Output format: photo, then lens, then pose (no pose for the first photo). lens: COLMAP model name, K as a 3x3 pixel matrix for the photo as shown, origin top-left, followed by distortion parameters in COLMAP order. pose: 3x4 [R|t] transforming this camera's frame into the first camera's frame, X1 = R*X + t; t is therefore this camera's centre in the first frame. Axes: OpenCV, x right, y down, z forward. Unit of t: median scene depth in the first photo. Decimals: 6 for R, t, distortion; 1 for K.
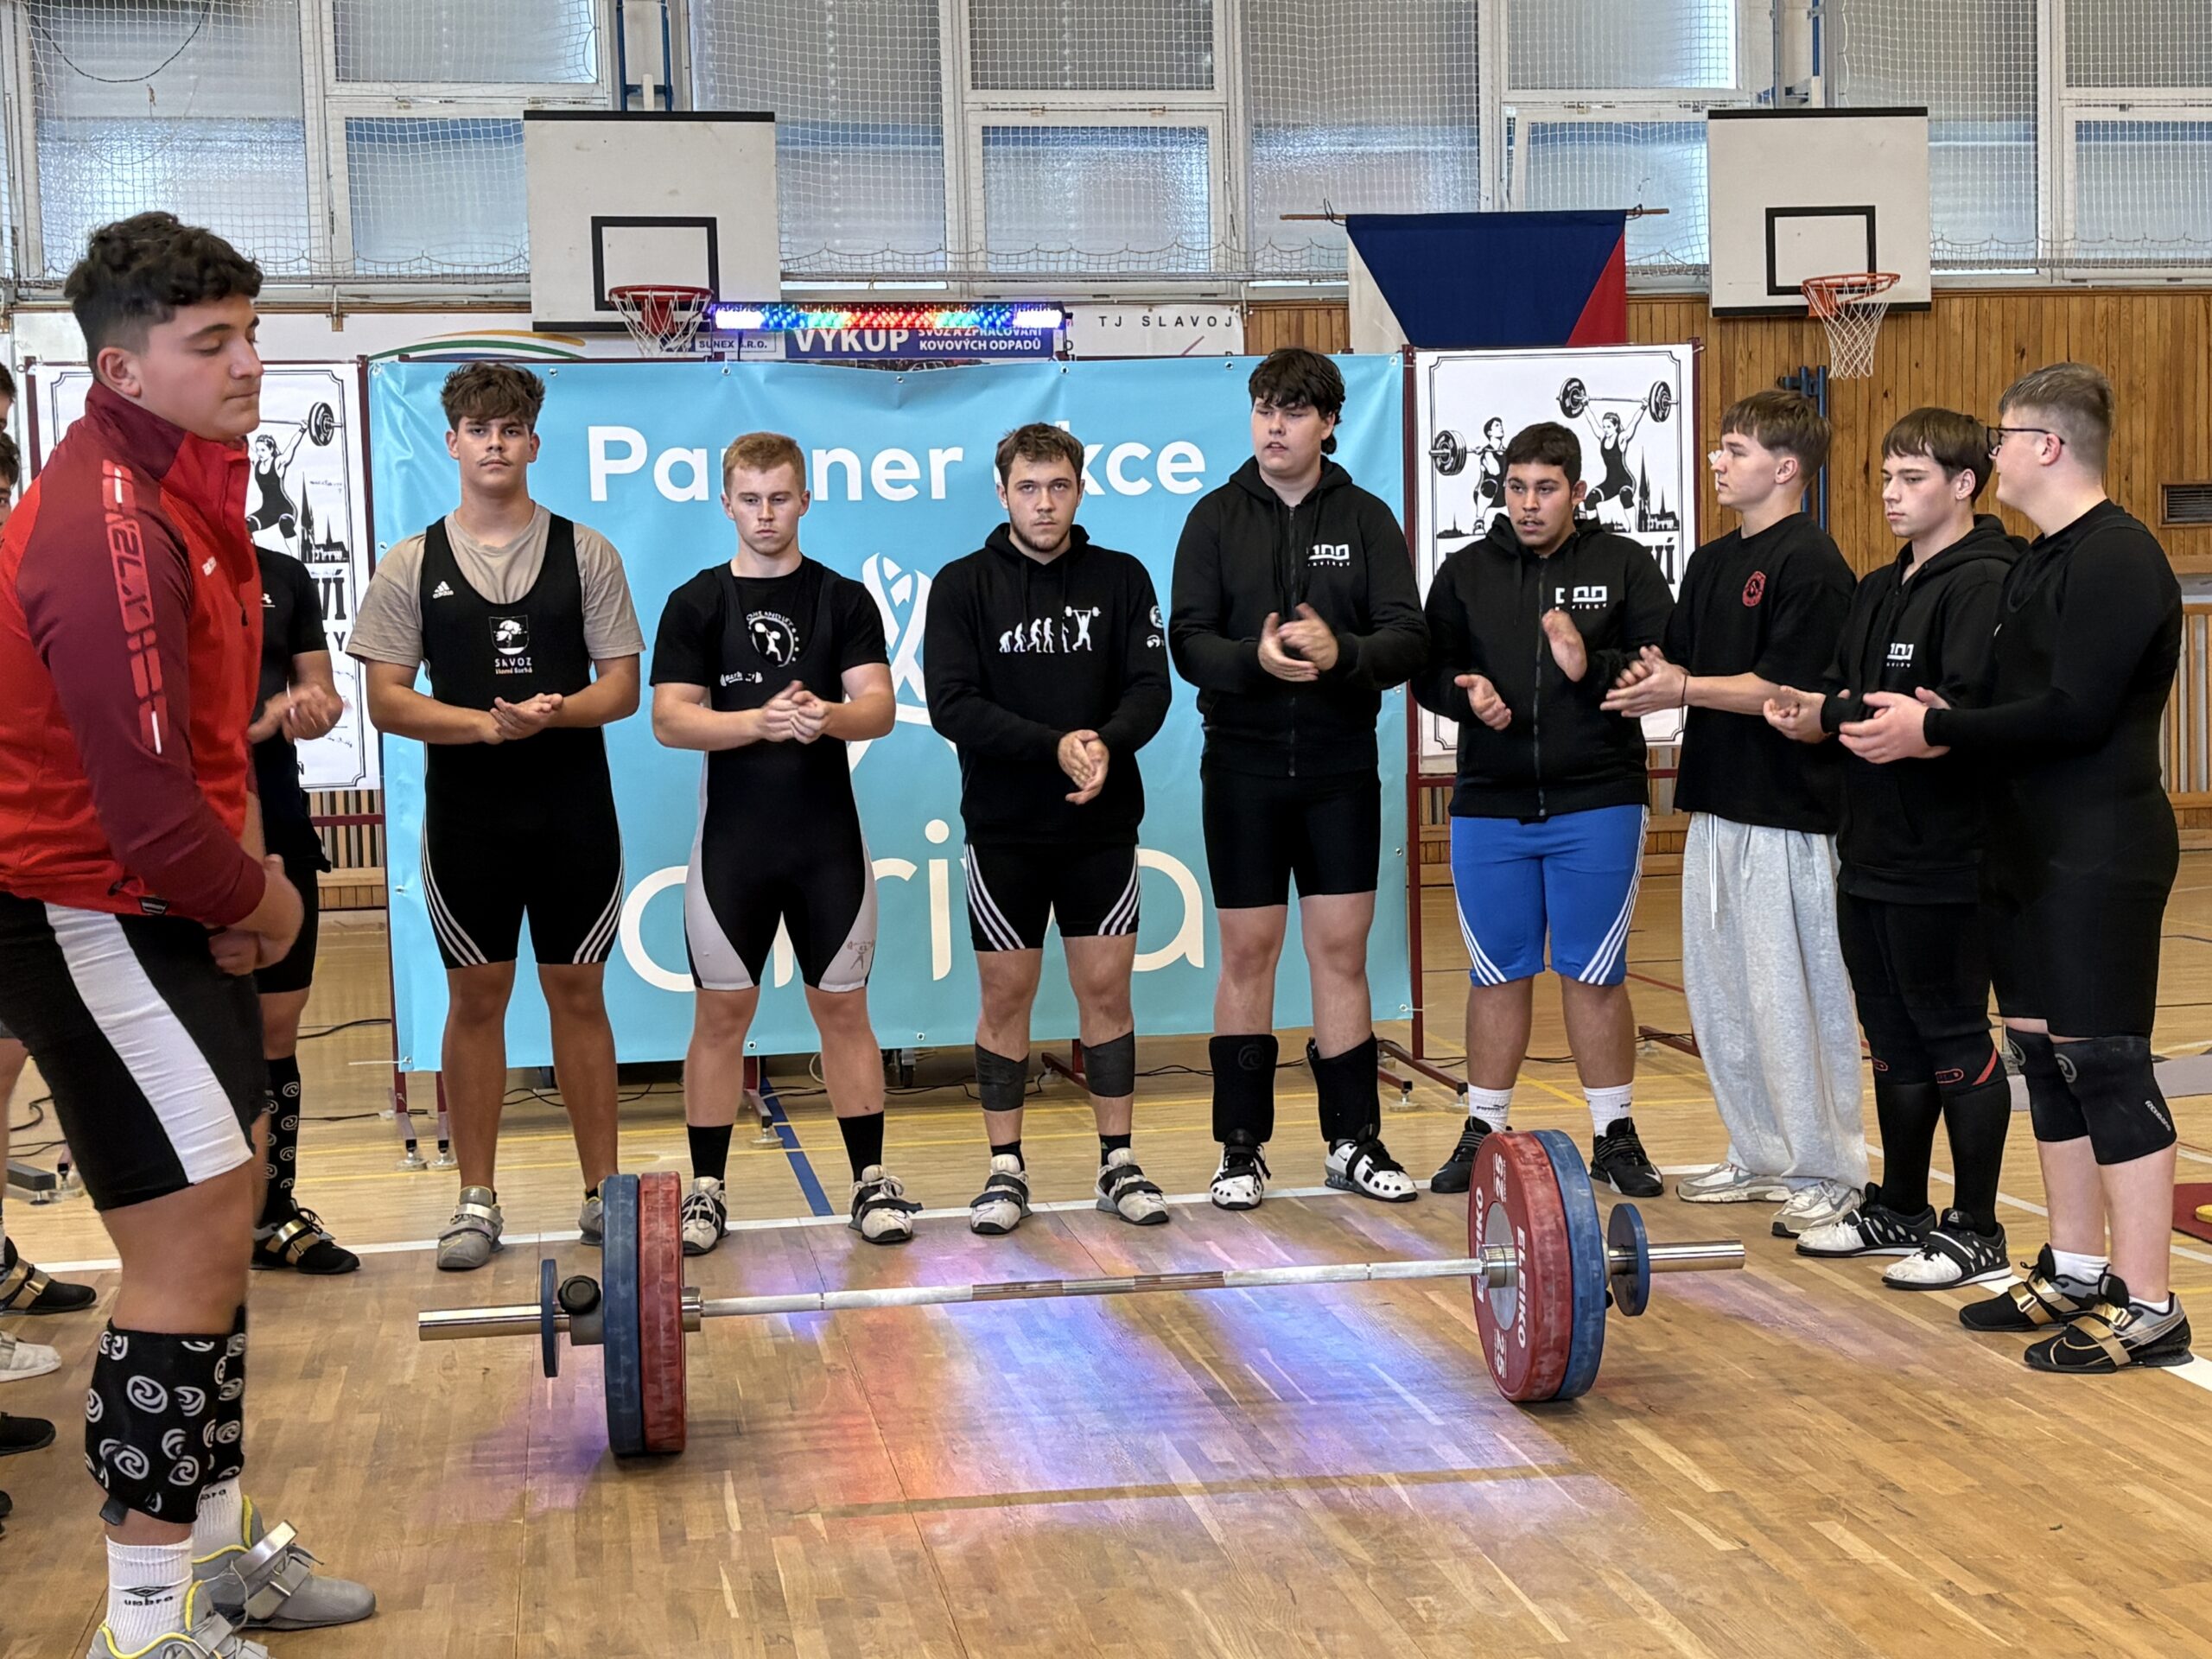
lens RADIAL K [[3056.7, 0, 1106.0], [0, 3056.7, 829.5], [0, 0, 1]] dist [0.187410, -0.041599]
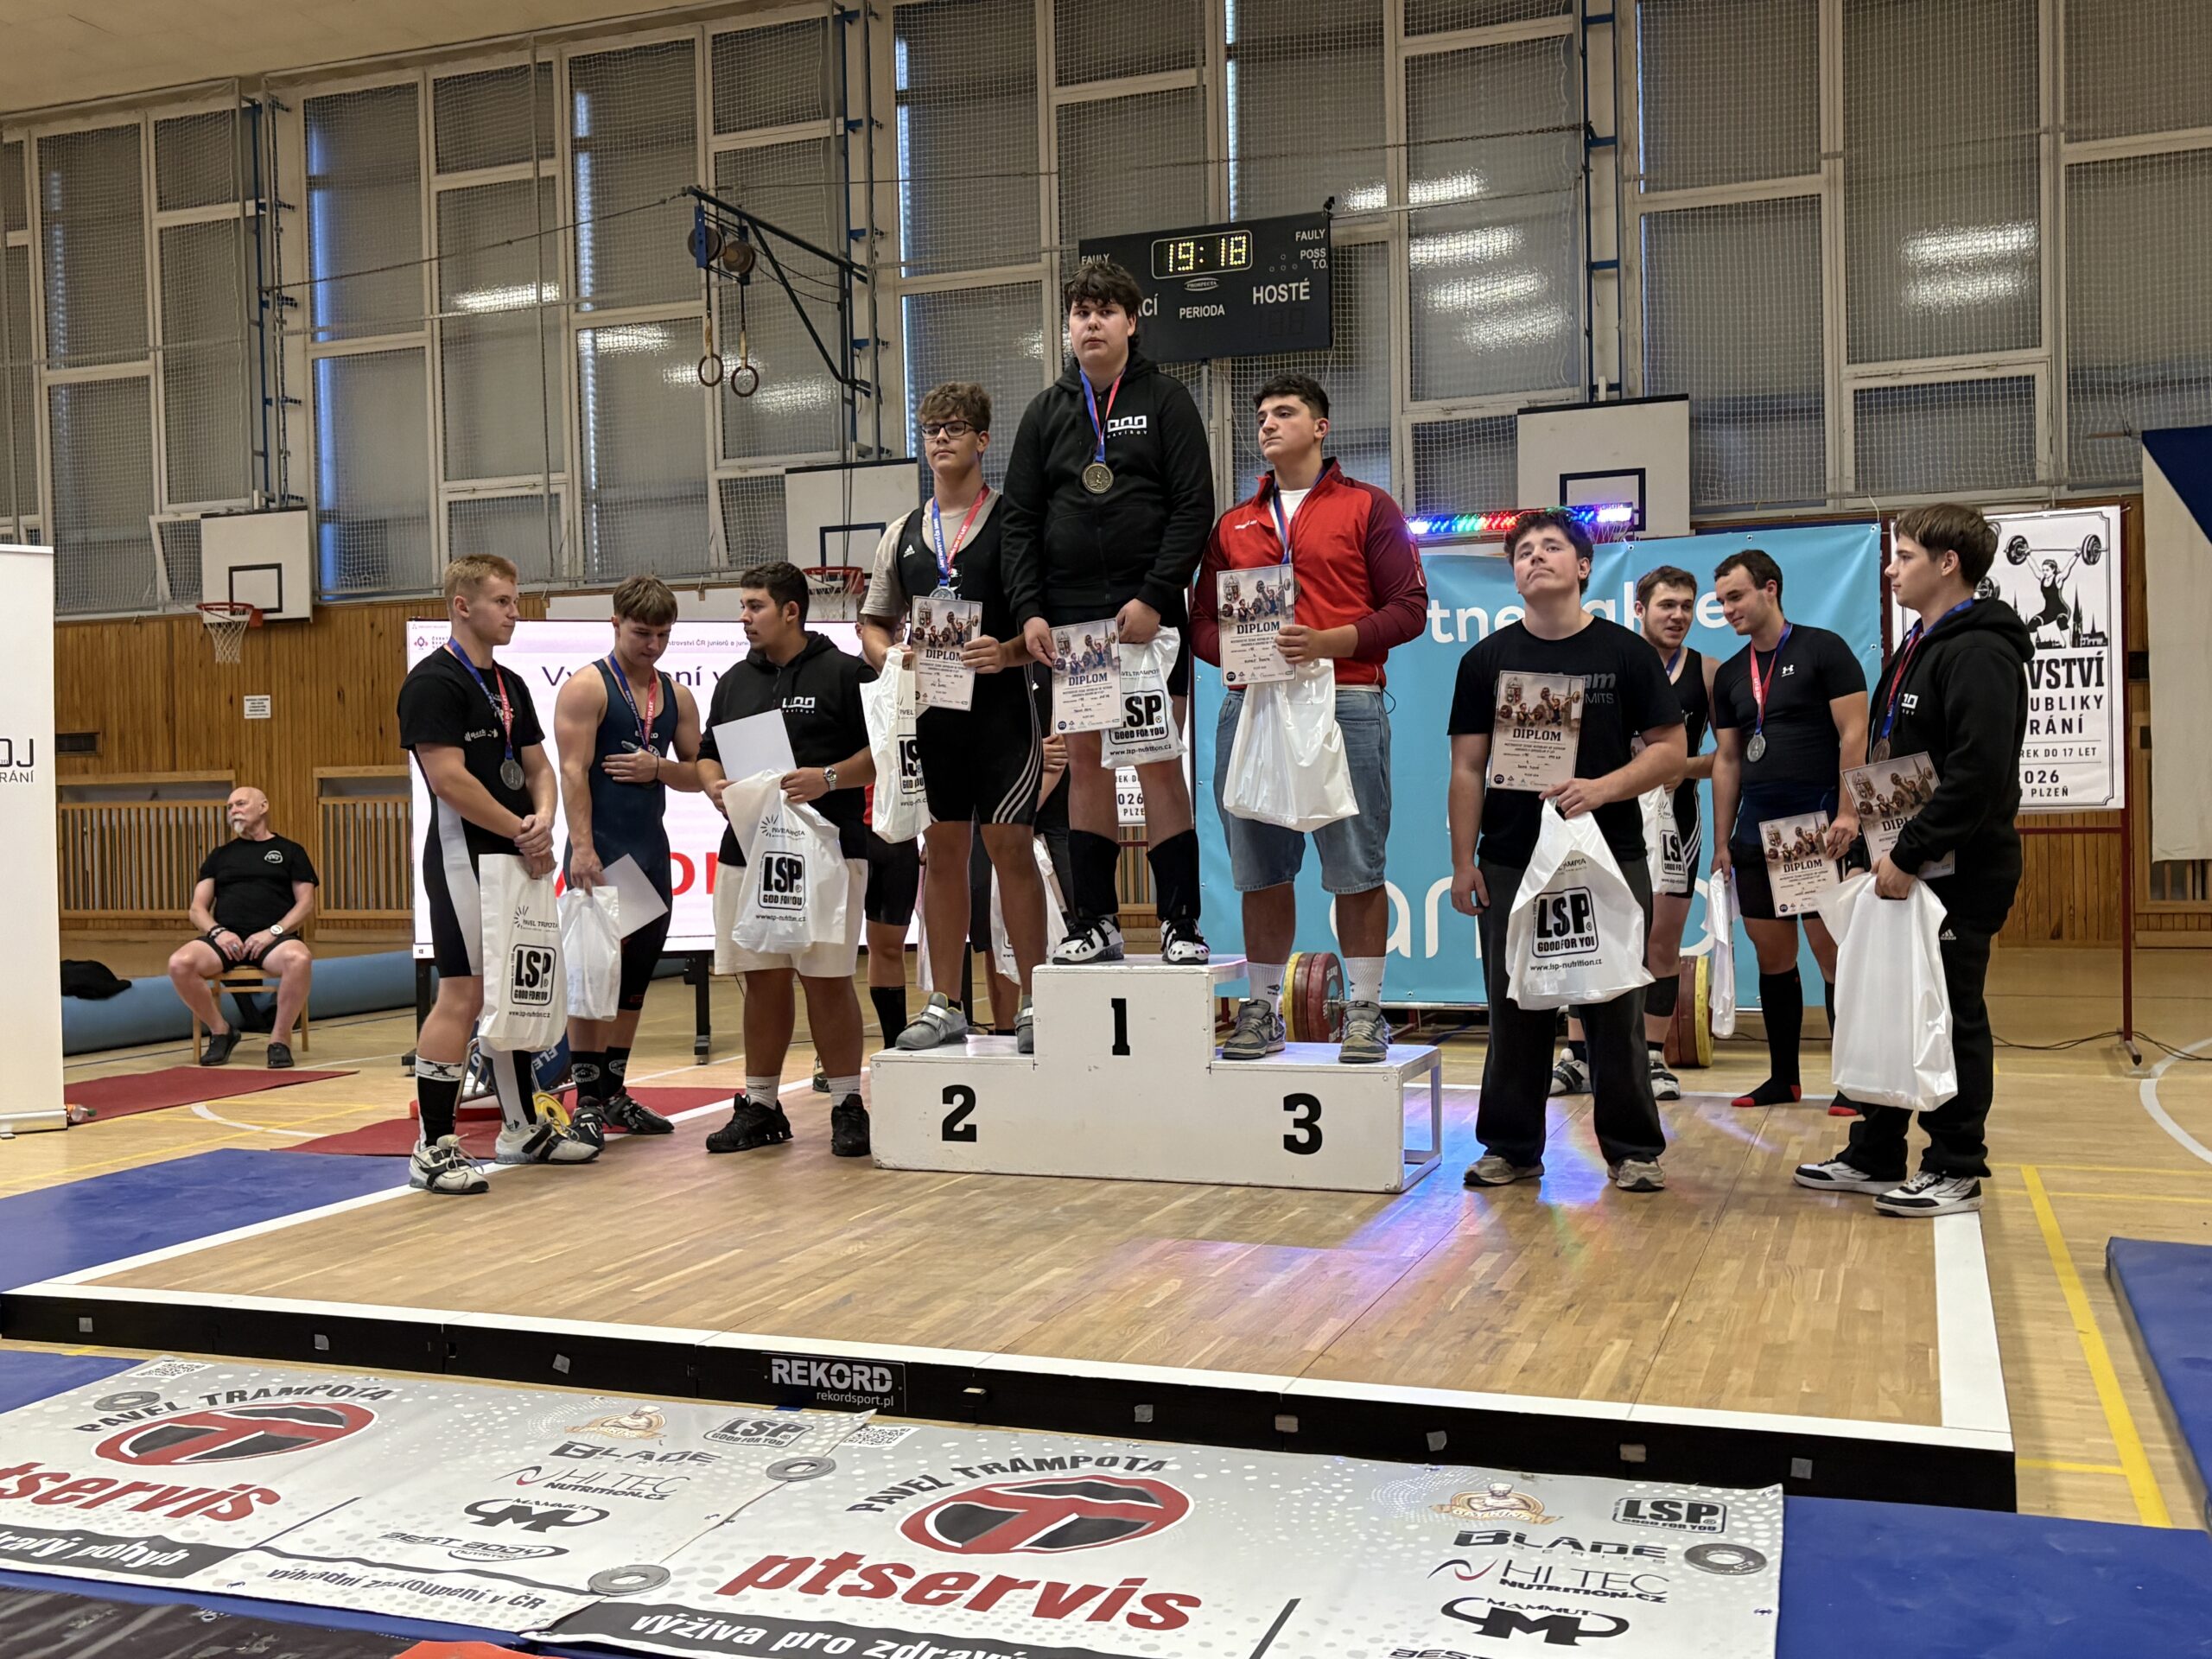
lens RADIAL K [[2170.8, 0, 1106.0], [0, 2170.8, 829.5], [0, 0, 1]] dist [0.075866, -0.199164]
pose [[0.861893, 0.012304, -0.506941, 0.292192], [-0.034753, 0.998788, -0.034845, 0.029098], [0.505898, 0.047650, 0.861276, -0.019911]]
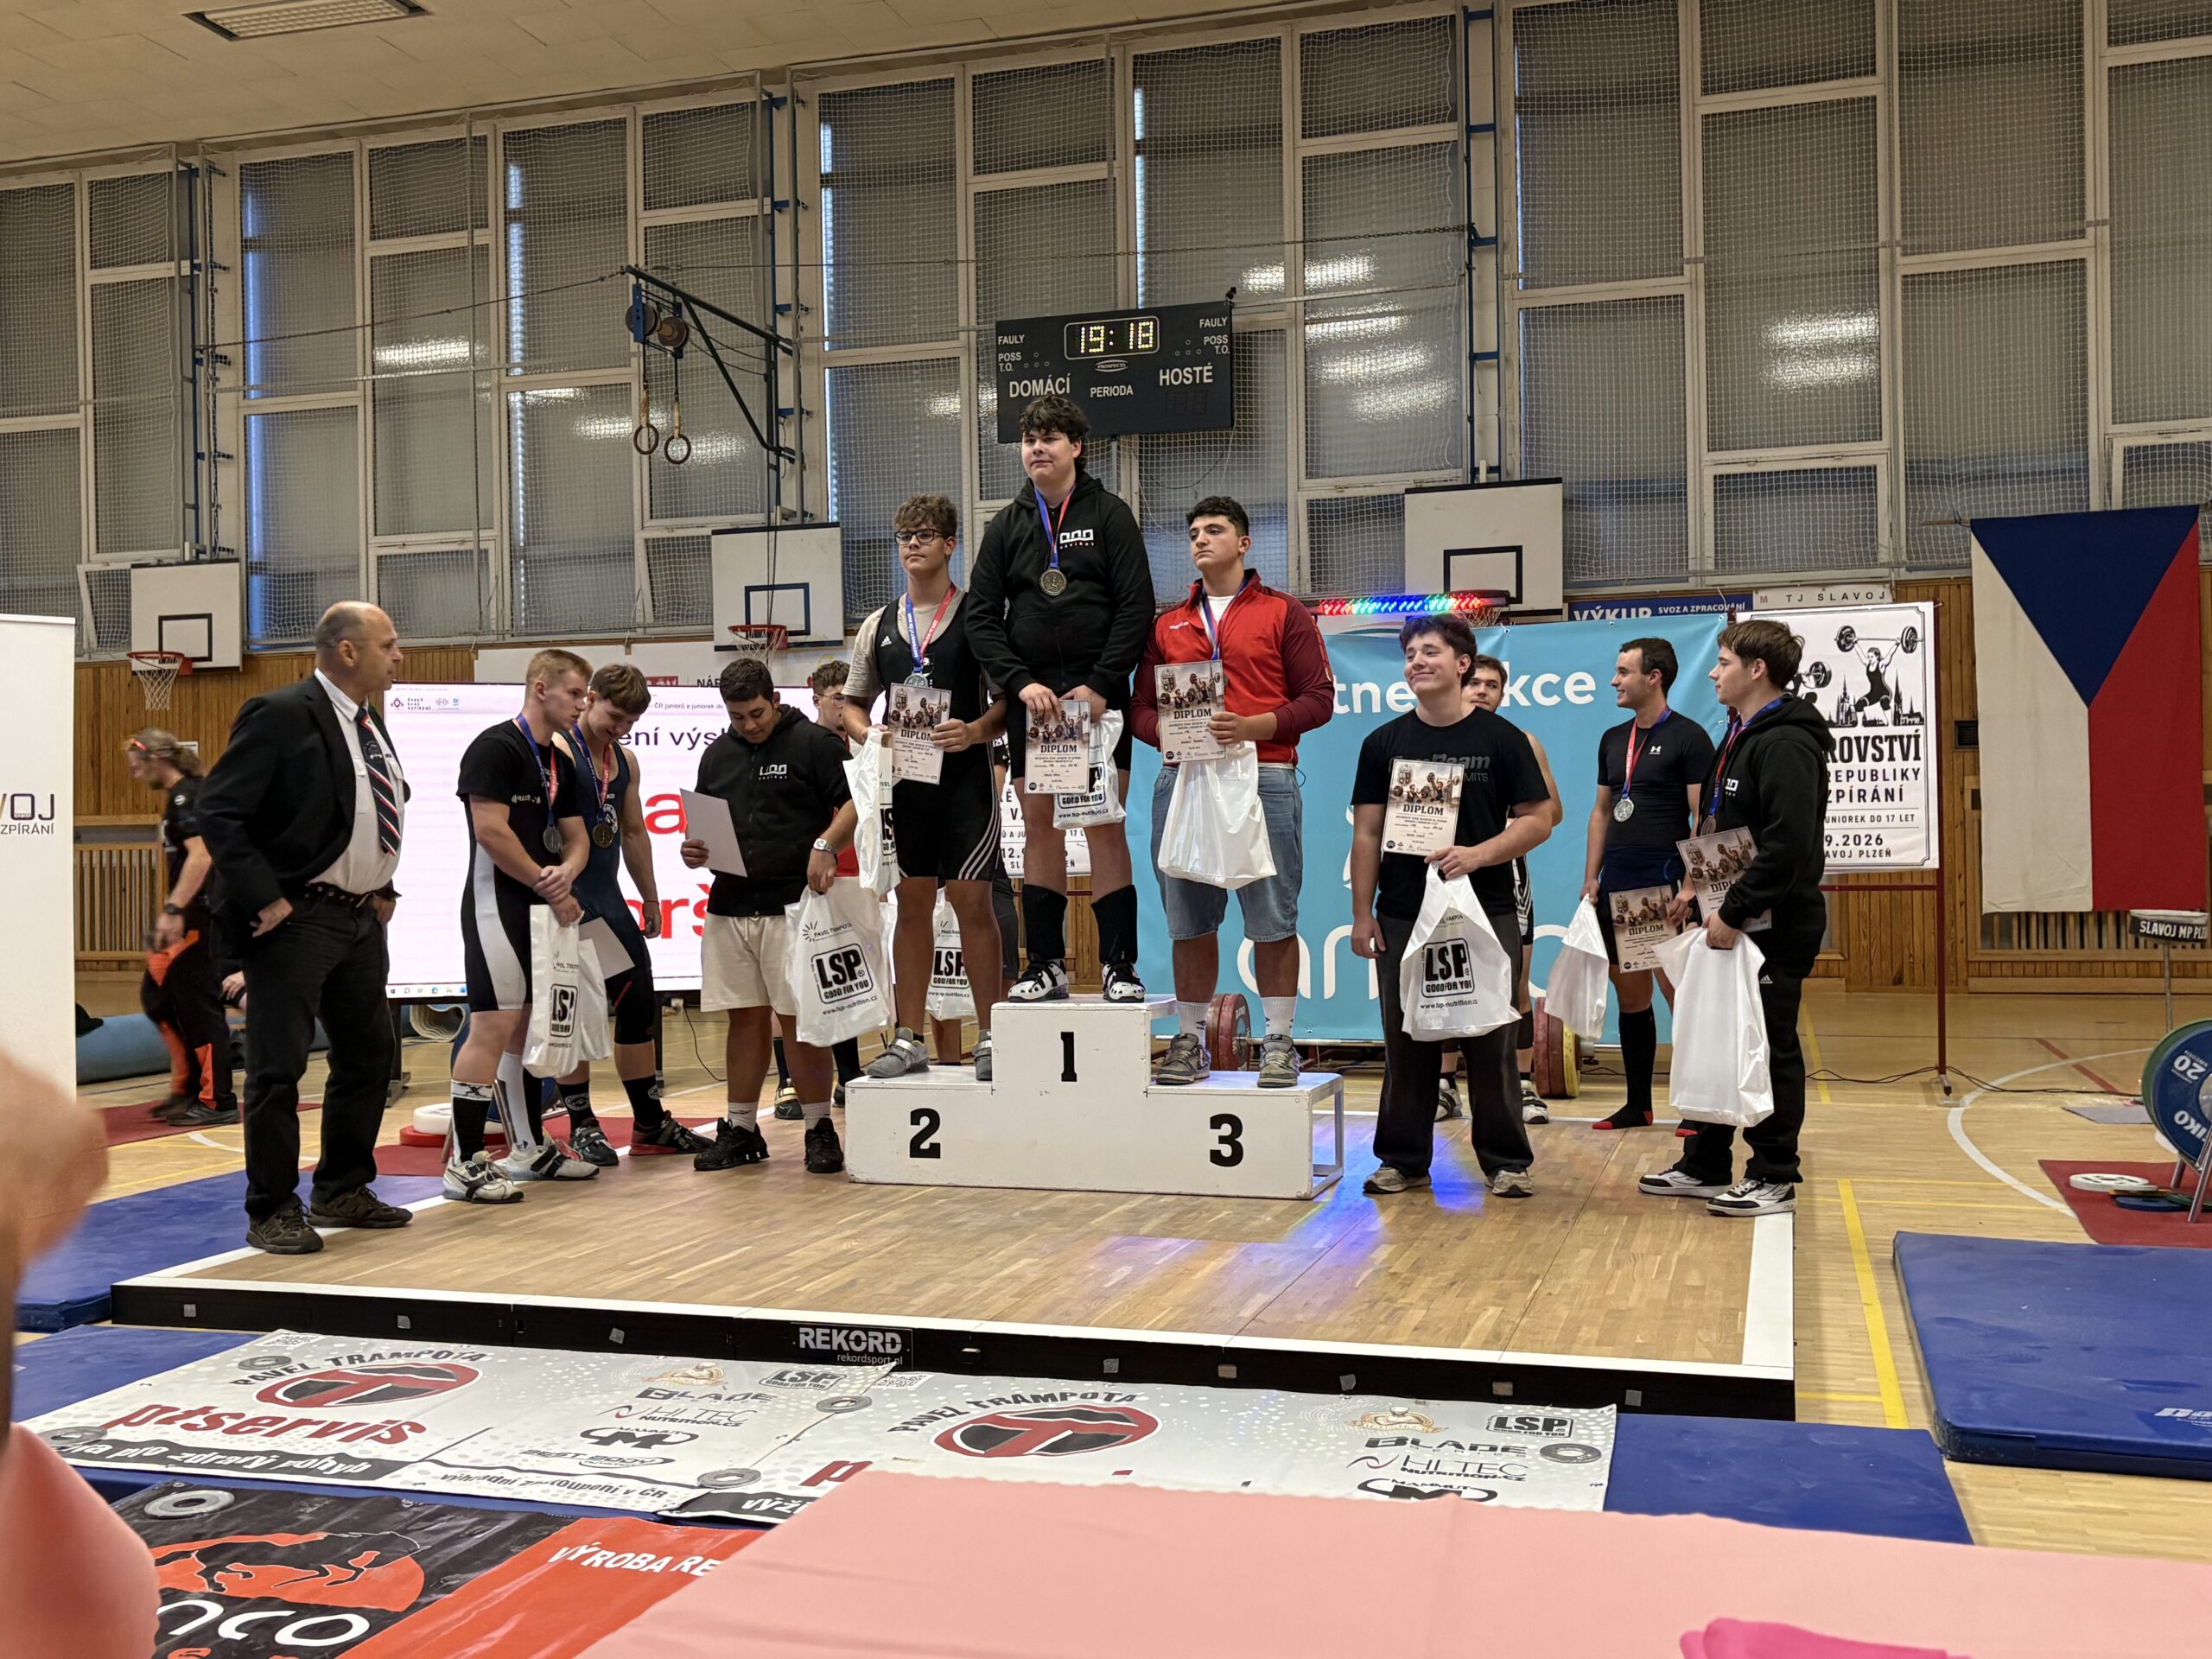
lens RADIAL K [[2162.3, 0, 1123.3], [0, 2162.3, 815.0], [0, 0, 1]] dist [0.127202, -0.417985]
pose [[0.890332, 0.005265, -0.455282, 0.322436], [-0.038551, 0.997214, -0.063855, 0.029111], [0.453677, 0.074404, 0.888055, -0.111725]]
